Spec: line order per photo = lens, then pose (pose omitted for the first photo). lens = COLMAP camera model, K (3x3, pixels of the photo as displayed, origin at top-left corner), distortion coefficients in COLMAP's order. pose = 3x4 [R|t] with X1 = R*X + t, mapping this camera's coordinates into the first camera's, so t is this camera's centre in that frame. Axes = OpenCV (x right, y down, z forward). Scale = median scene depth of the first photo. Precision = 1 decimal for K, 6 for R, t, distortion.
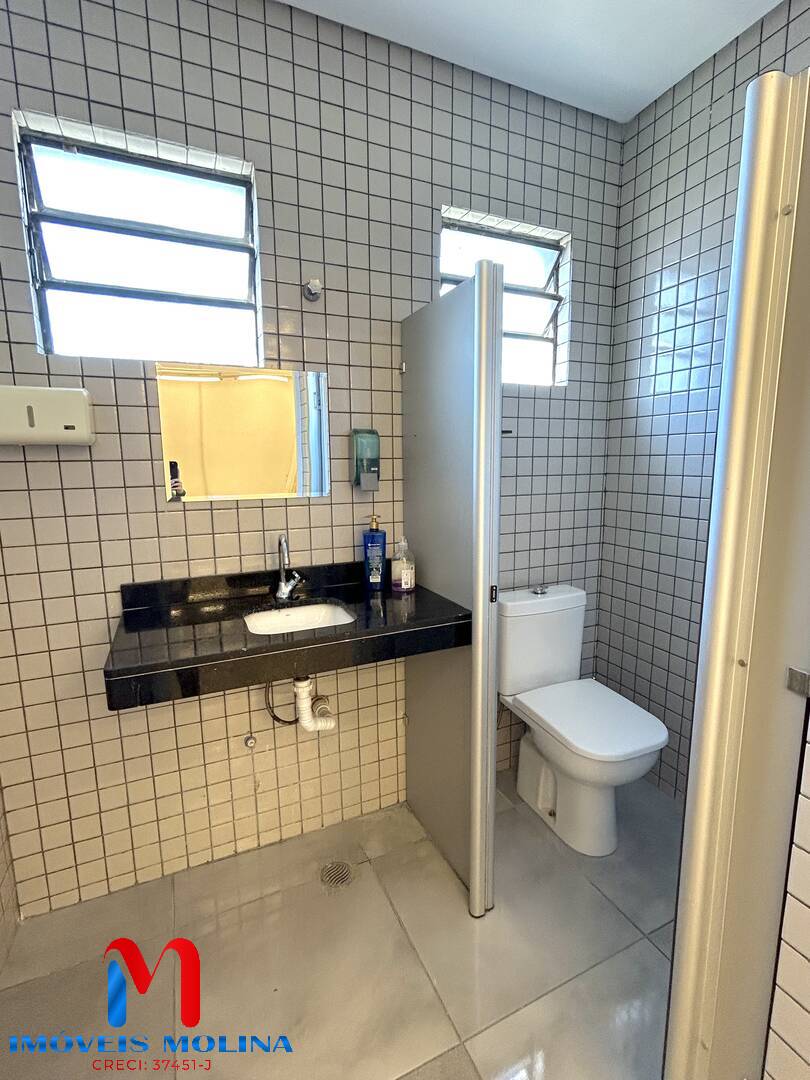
lens RADIAL K [[509.1, 0, 407.9], [0, 509.1, 533.9], [0, 0, 1]] dist [-0.016682, 0.009579]
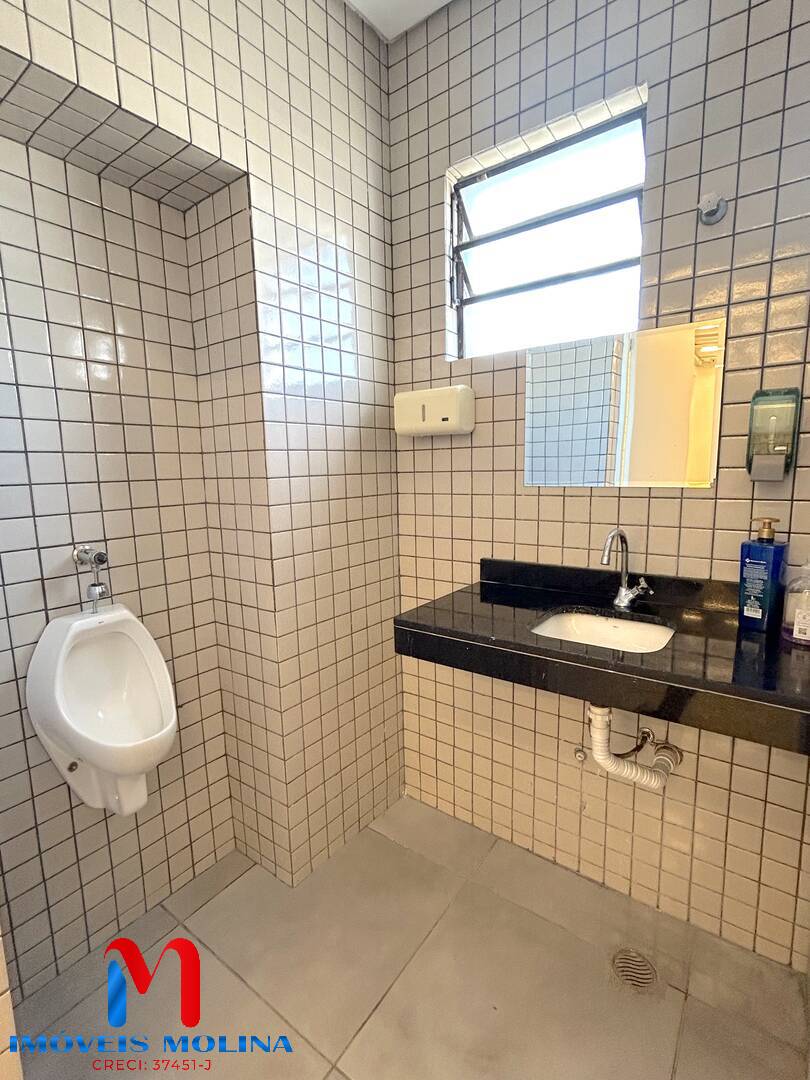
lens RADIAL K [[509.1, 0, 407.9], [0, 509.1, 533.9], [0, 0, 1]] dist [-0.016682, 0.009579]
pose [[0.482502, 0.114942, -0.868320, 0.306703], [-0.106488, 0.991696, 0.072101, -0.015335], [0.869397, 0.057677, 0.490736, 0.289815]]
